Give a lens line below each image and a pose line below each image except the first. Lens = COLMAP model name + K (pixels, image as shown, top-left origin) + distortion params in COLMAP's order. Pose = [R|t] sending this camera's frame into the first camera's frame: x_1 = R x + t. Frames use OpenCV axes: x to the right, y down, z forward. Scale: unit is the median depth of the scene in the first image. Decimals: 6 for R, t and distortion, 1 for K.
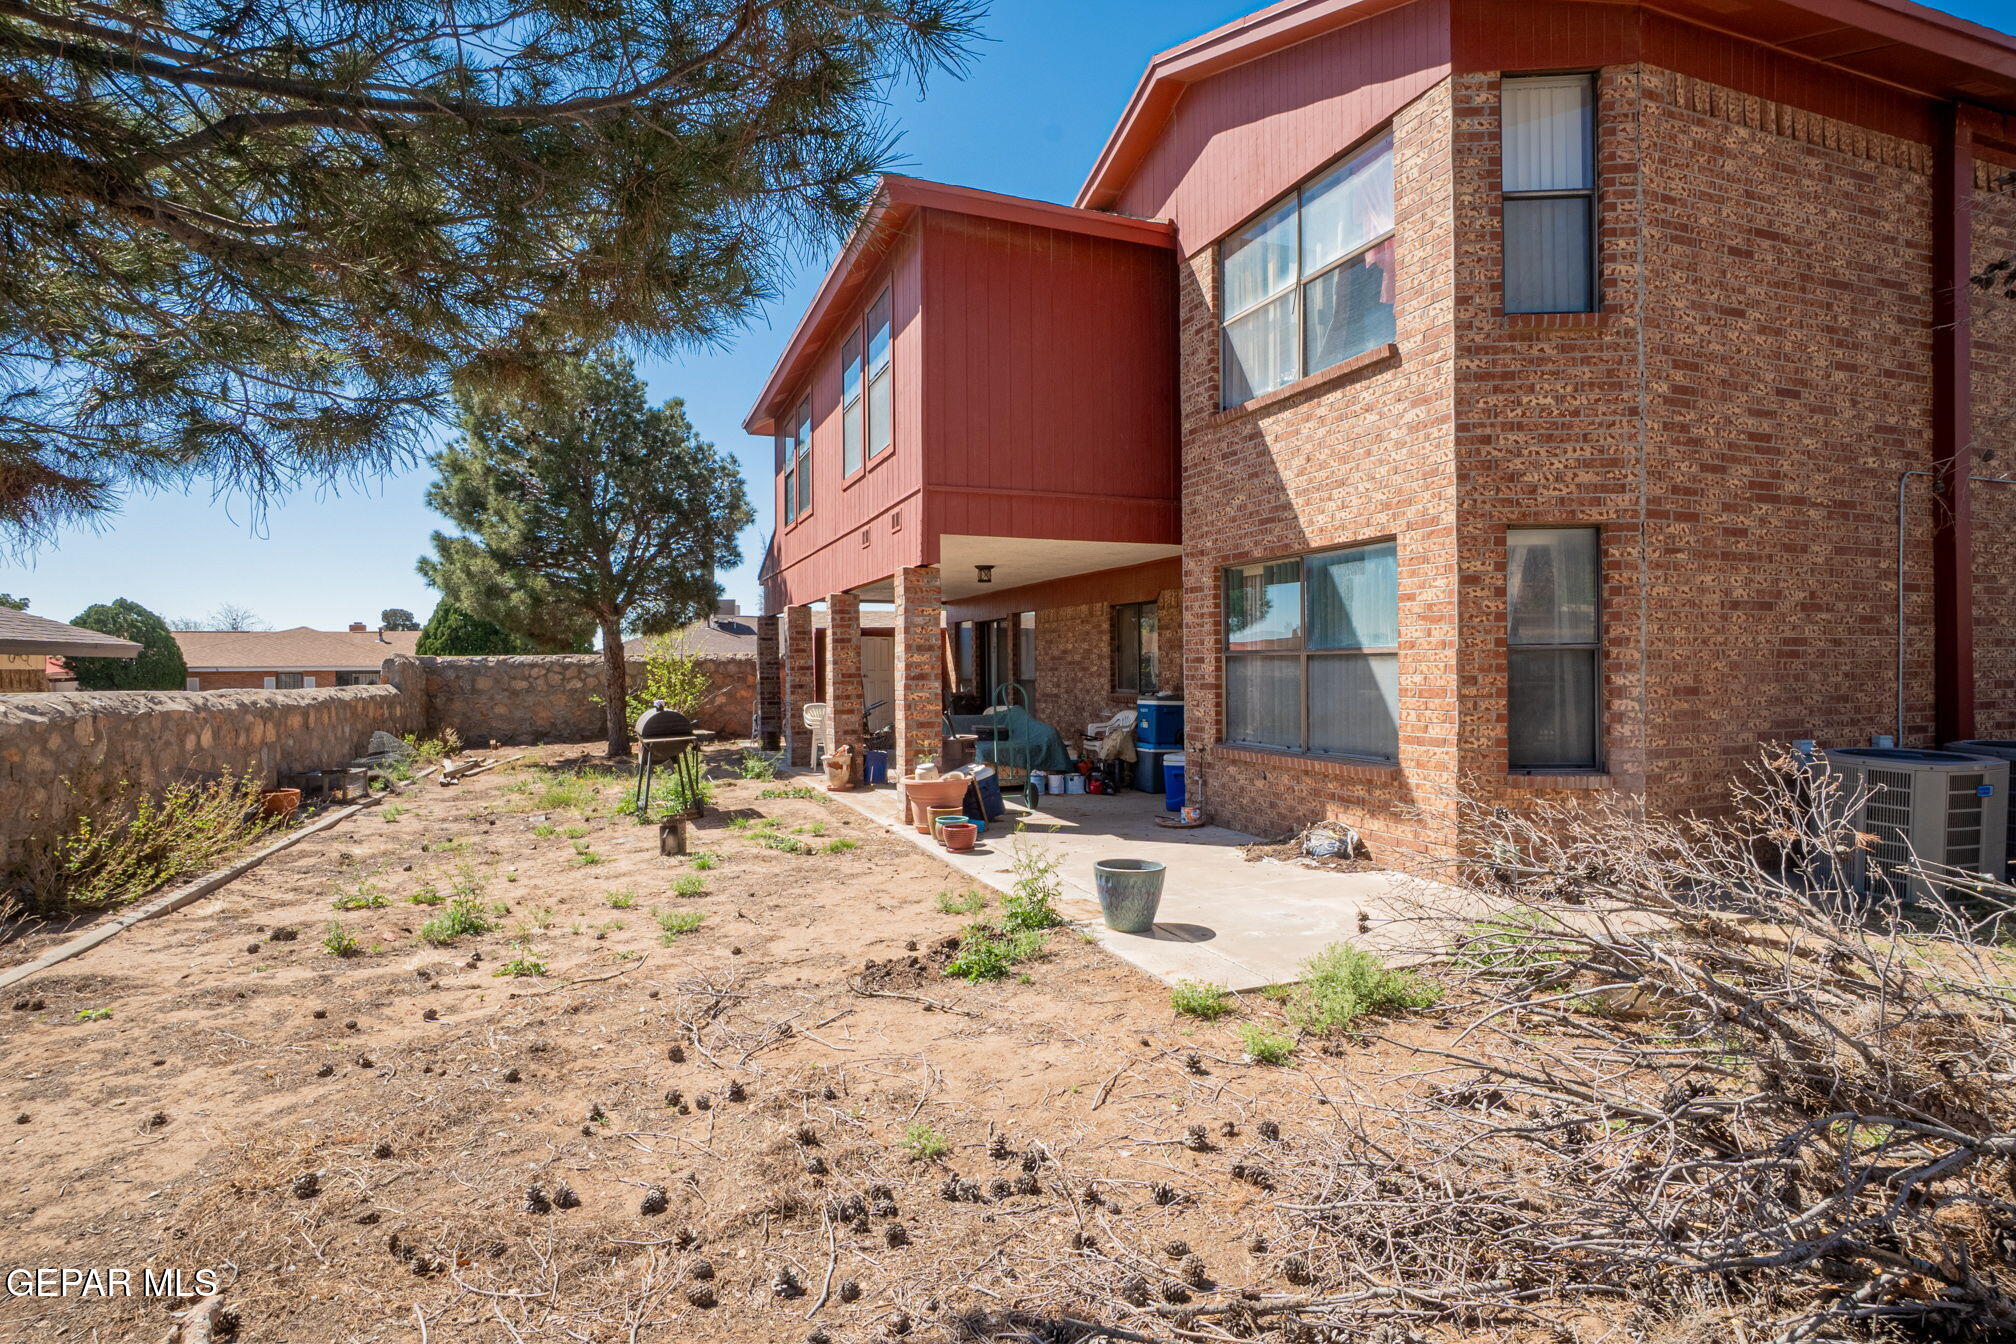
lens RADIAL K [[1043.1, 0, 958.4], [0, 1043.1, 686.9], [0, 0, 1]] dist [-0.020899, 0.012753]
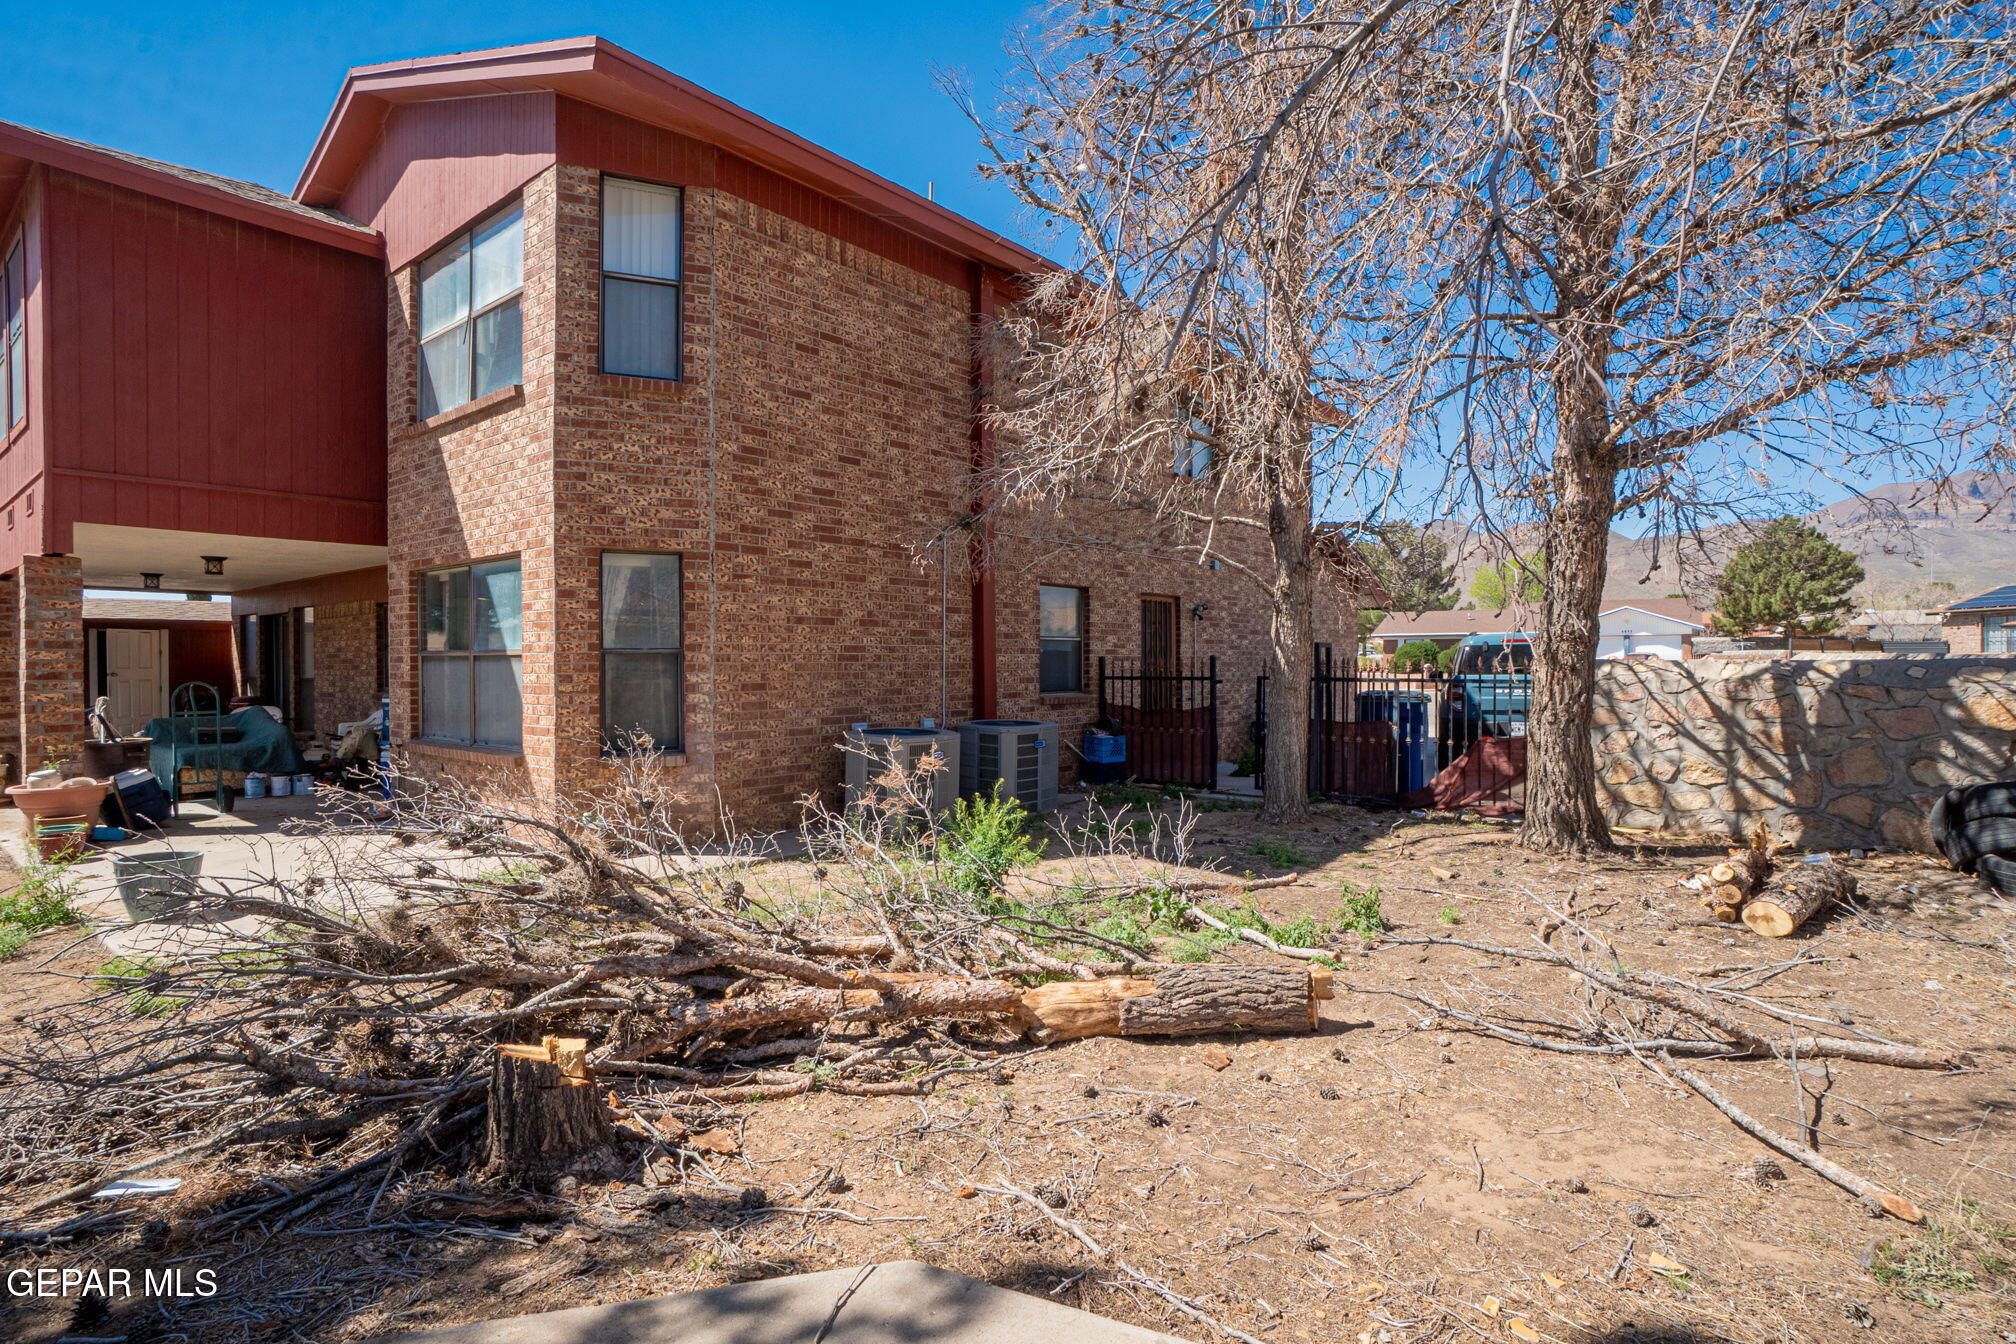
lens RADIAL K [[1043.1, 0, 1015.8], [0, 1043.1, 680.0], [0, 0, 1]] dist [-0.020899, 0.012753]
pose [[0.876701, -0.002899, 0.481027, 0.348338], [0.004935, 0.999983, -0.002969, 0.001178], [-0.481010, 0.004977, 0.876701, -0.266223]]
